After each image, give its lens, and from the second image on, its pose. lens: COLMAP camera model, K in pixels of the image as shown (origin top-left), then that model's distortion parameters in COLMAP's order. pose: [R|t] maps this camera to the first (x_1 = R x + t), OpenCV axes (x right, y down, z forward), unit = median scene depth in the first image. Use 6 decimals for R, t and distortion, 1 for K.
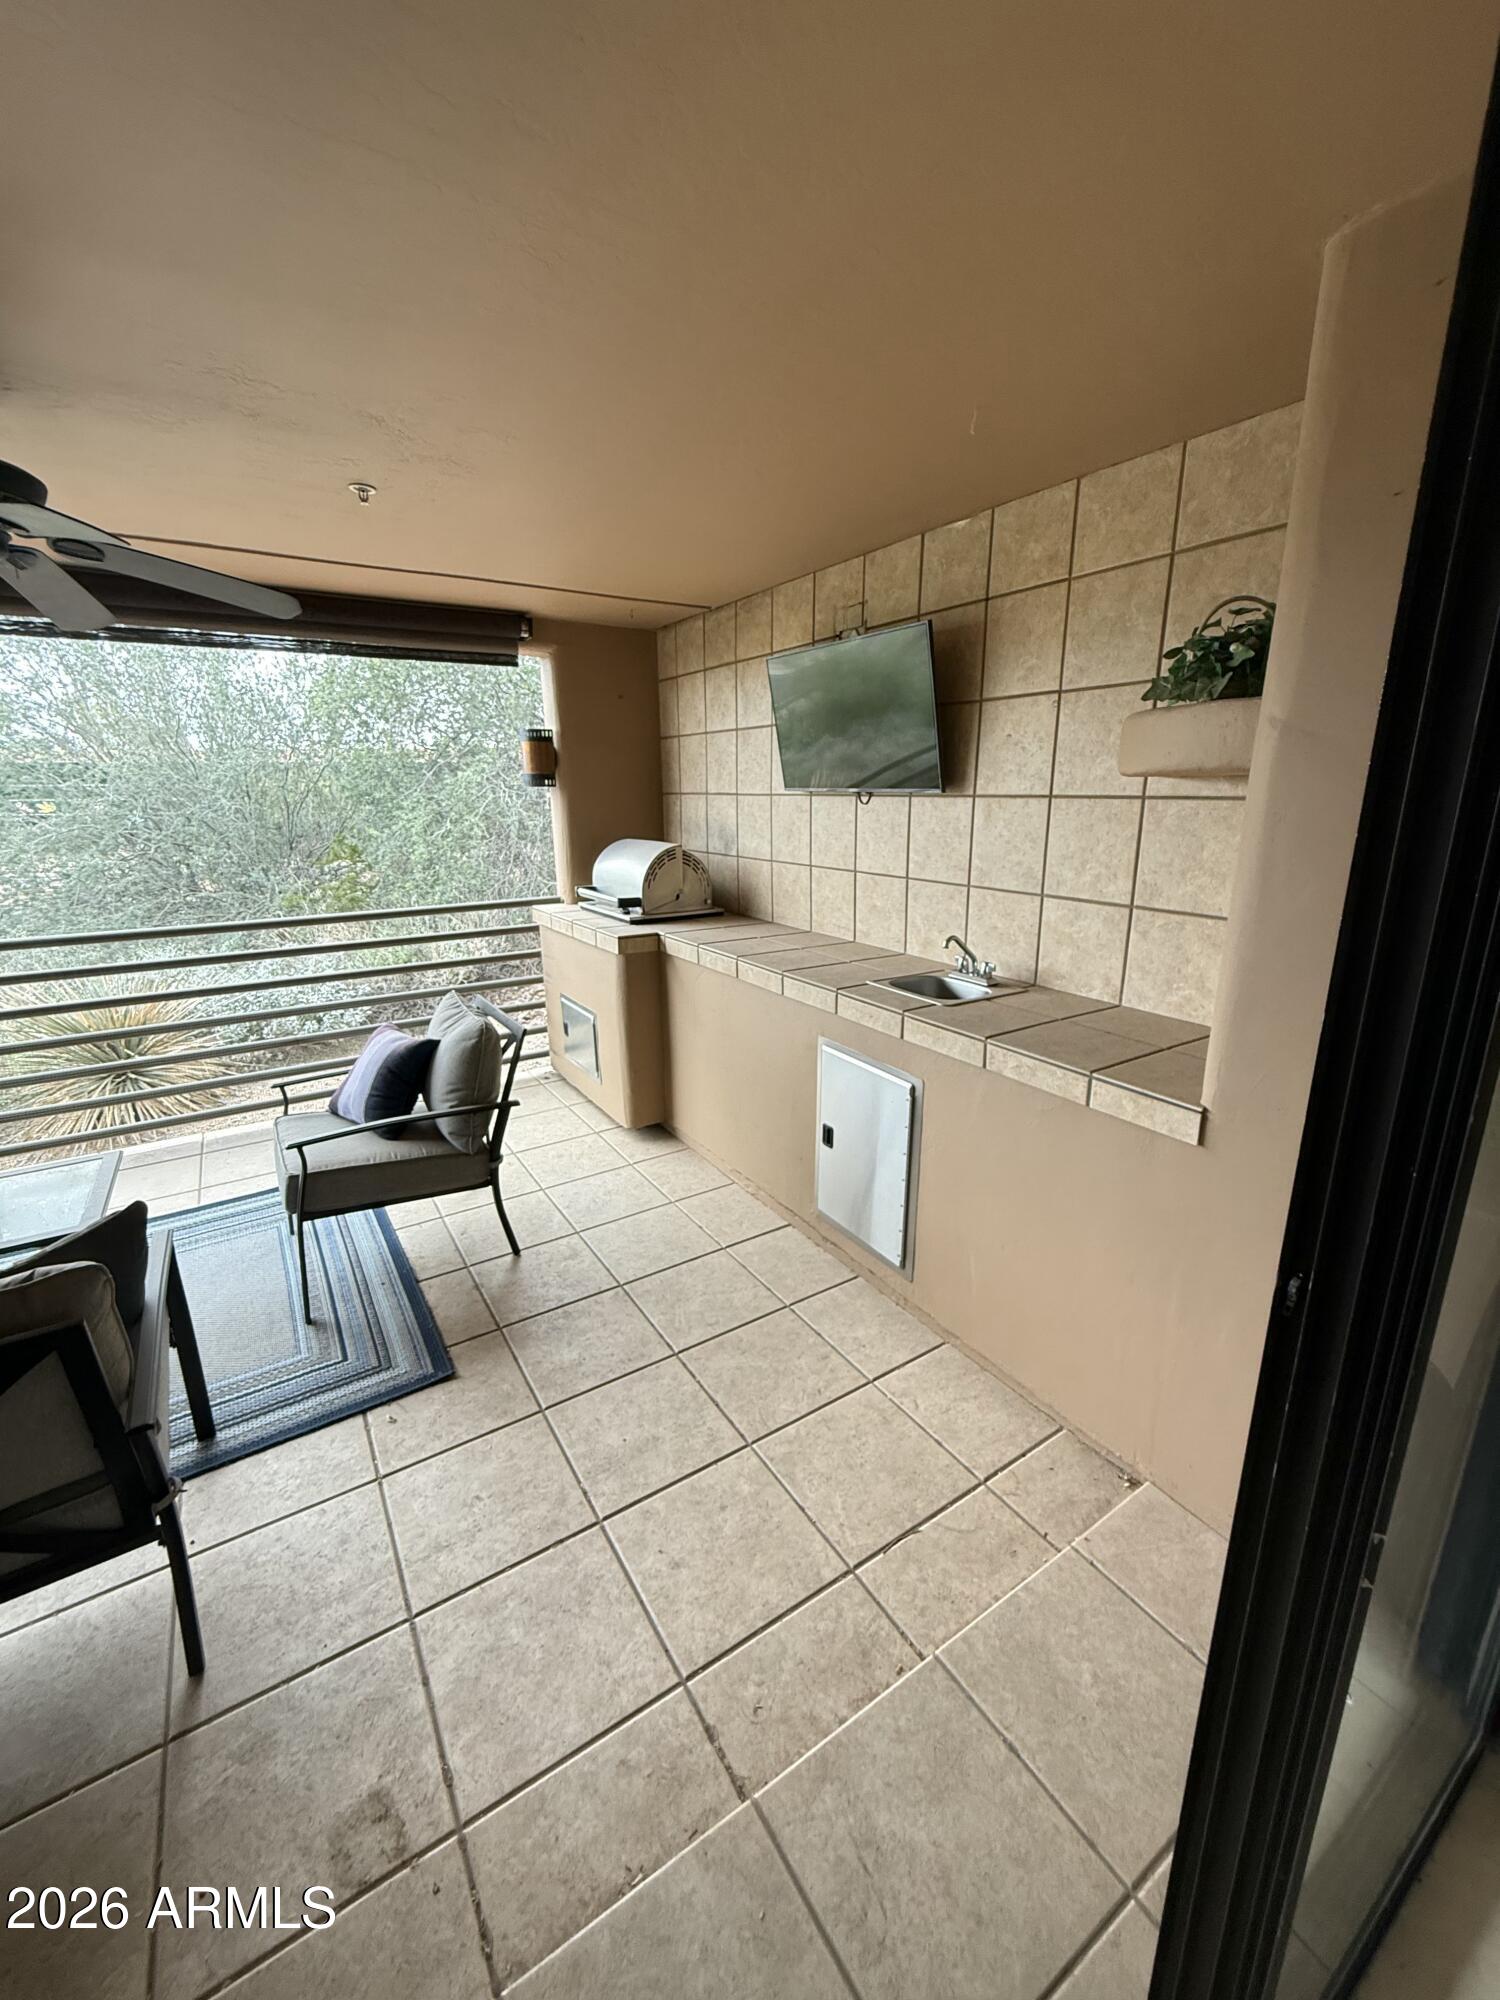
lens RADIAL K [[796.7, 0, 751.9], [0, 796.7, 998.2], [0, 0, 1]] dist [-0.000241, -0.000309]
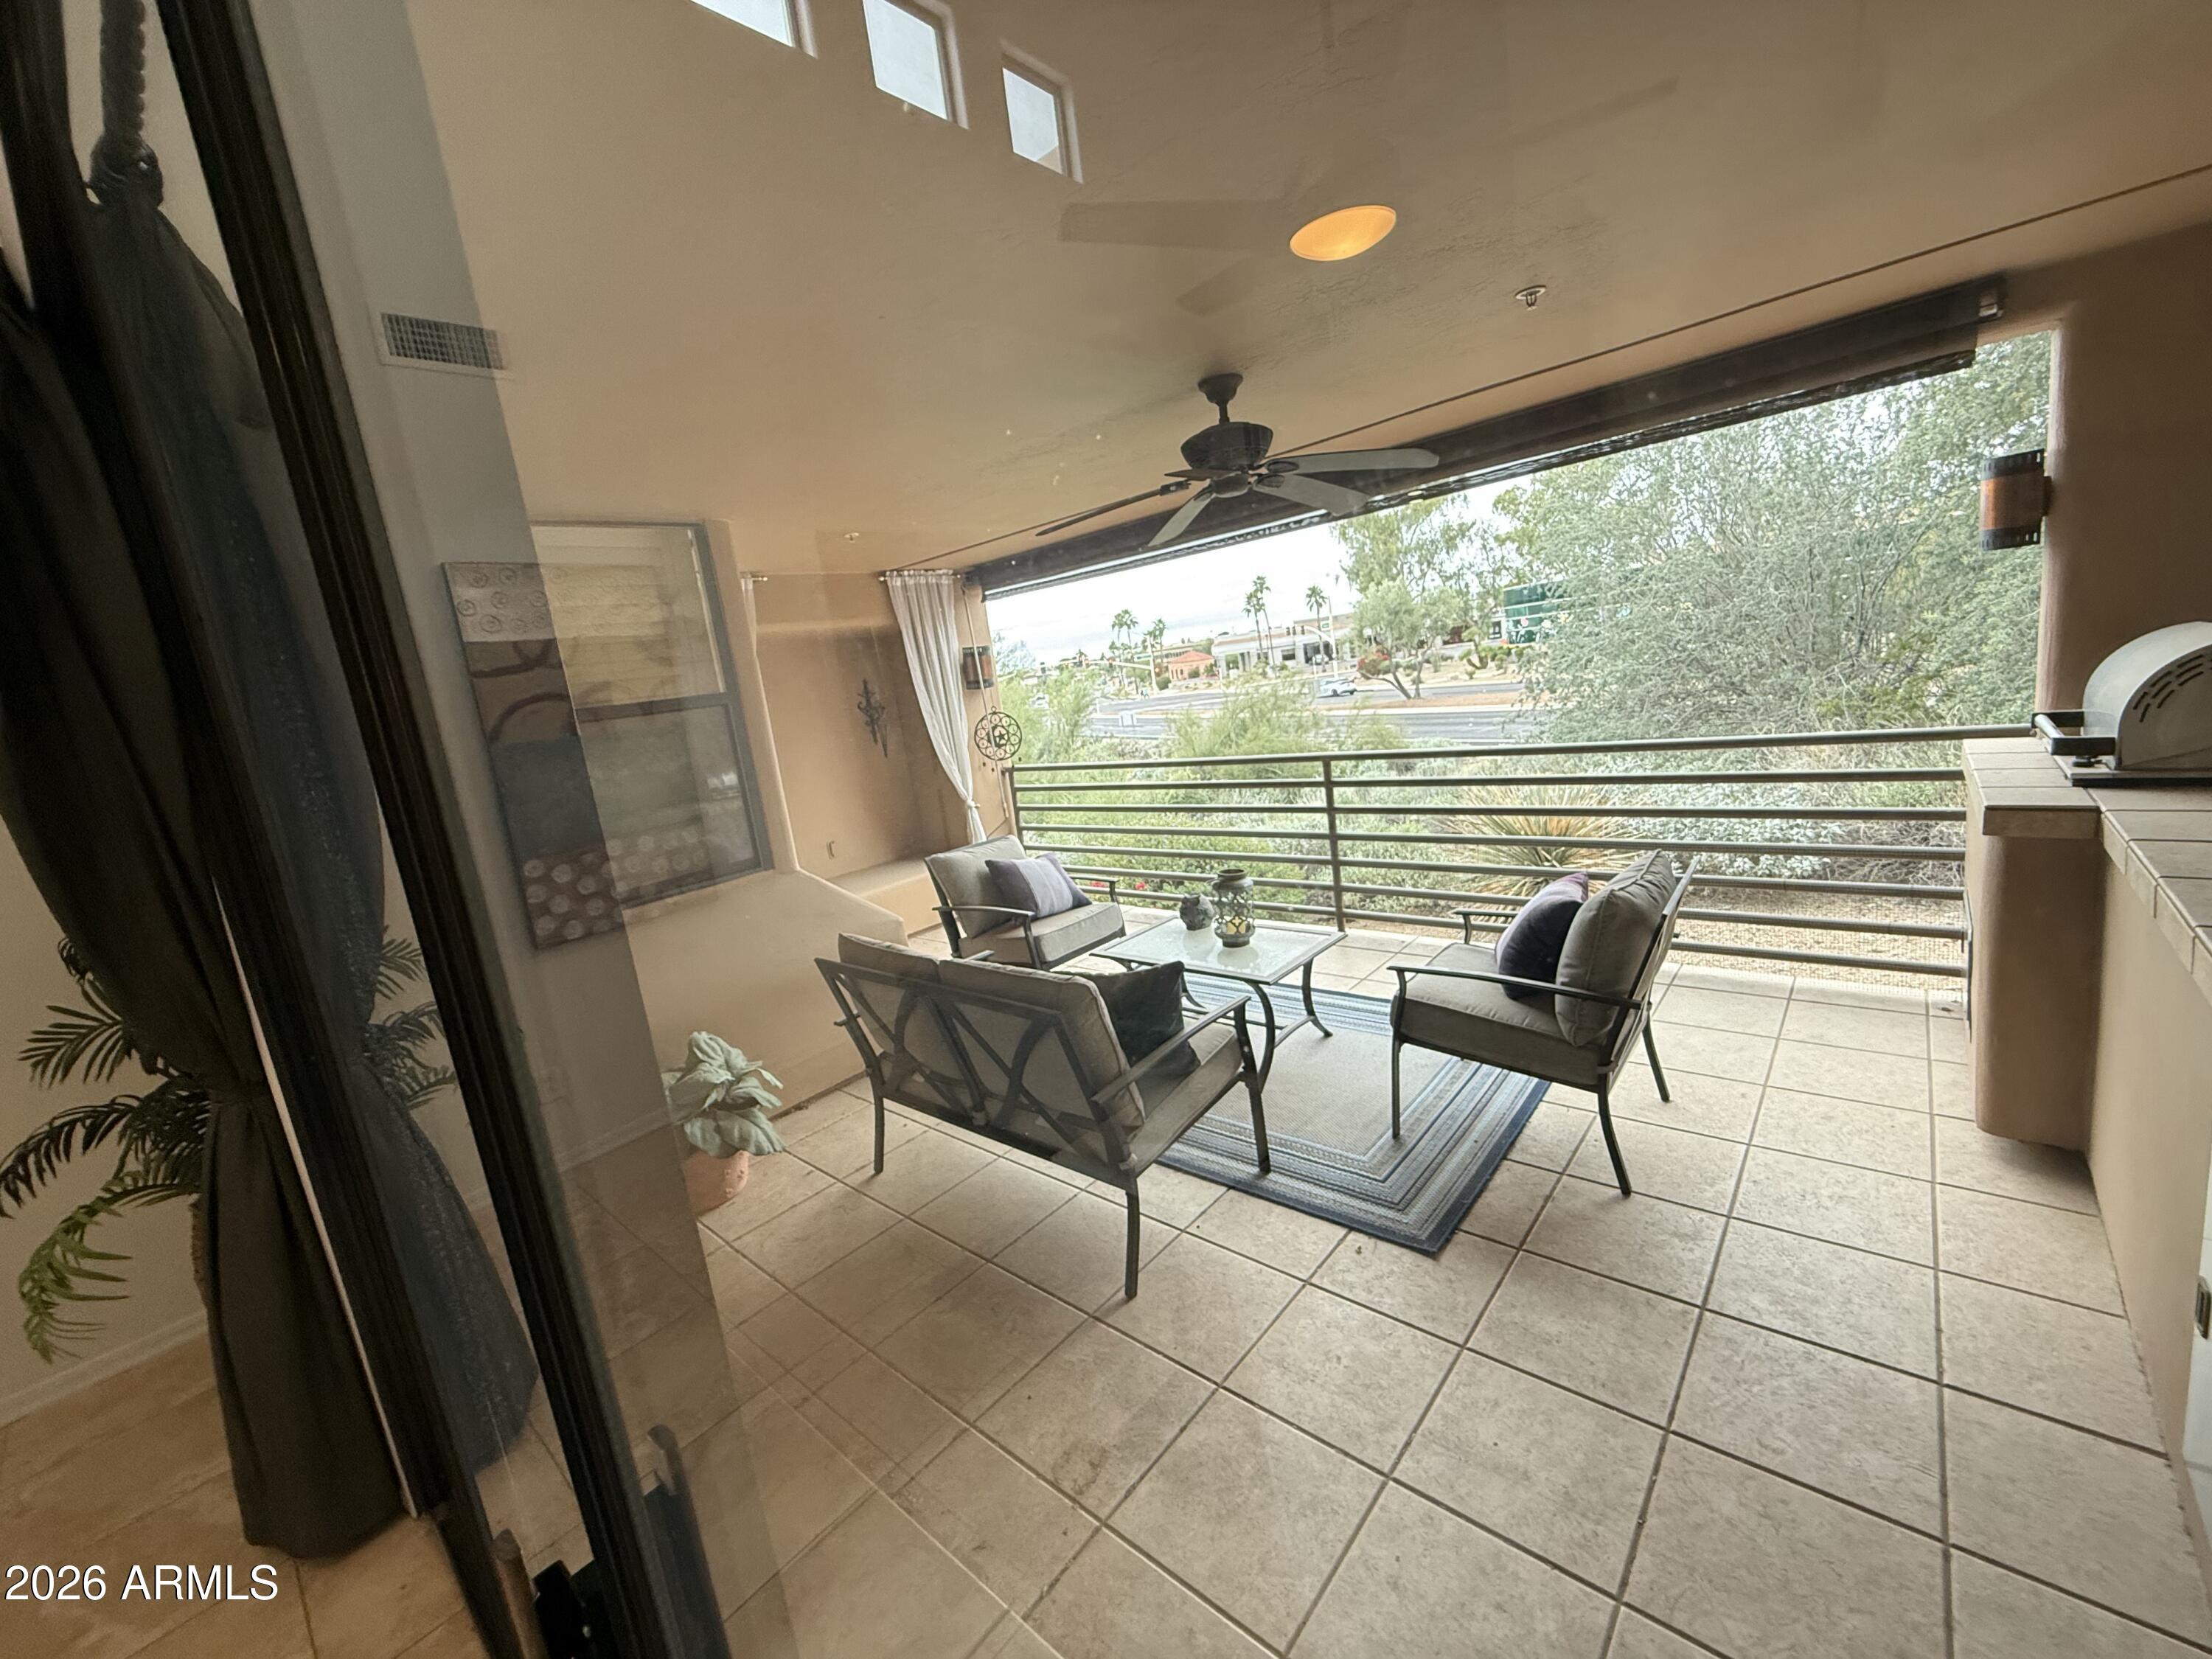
lens RADIAL K [[881.2, 0, 1104.7], [0, 881.2, 827.2], [0, 0, 1]] dist [-0.000241, -0.000309]
pose [[0.269070, 0.140949, -0.952751, 0.370482], [-0.115370, 0.986827, 0.113409, -0.079779], [0.956186, 0.079404, 0.281787, 0.256466]]
